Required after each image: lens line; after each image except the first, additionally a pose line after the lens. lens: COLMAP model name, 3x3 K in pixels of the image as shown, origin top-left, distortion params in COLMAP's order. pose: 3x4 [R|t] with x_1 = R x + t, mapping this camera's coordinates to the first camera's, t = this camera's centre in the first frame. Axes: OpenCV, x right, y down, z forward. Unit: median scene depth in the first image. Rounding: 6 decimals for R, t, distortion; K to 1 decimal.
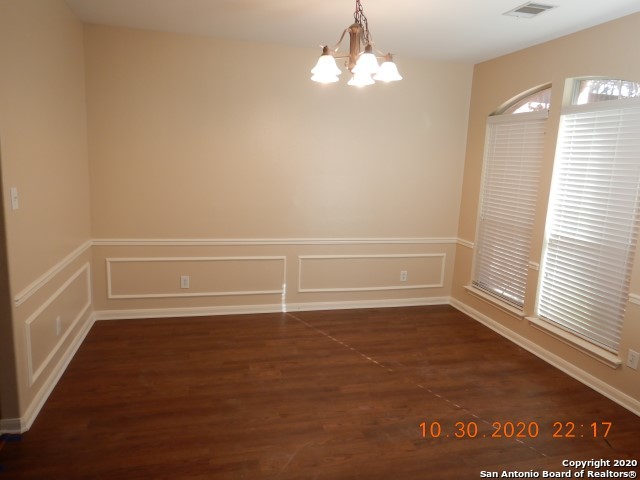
lens RADIAL K [[454.7, 0, 320.0], [0, 454.7, 240.0], [0, 0, 1]] dist [0.005322, -0.002661]
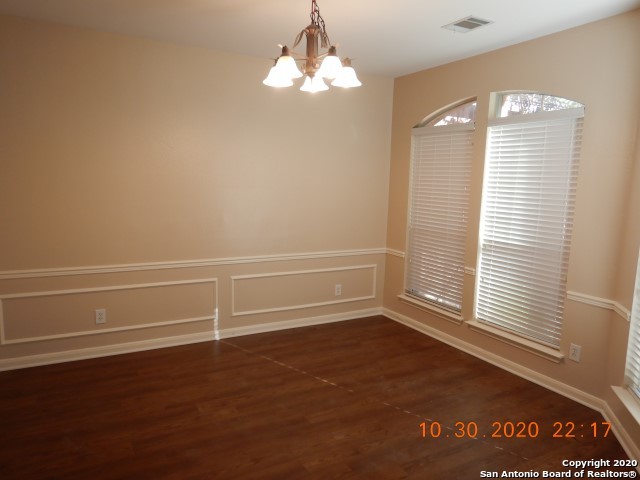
lens RADIAL K [[454.7, 0, 320.0], [0, 454.7, 240.0], [0, 0, 1]] dist [0.005322, -0.002661]
pose [[0.969454, -0.048080, 0.240514, -0.114287], [0.056006, 0.998086, -0.026223, -0.006088], [-0.238793, 0.038892, 0.970291, 0.078416]]
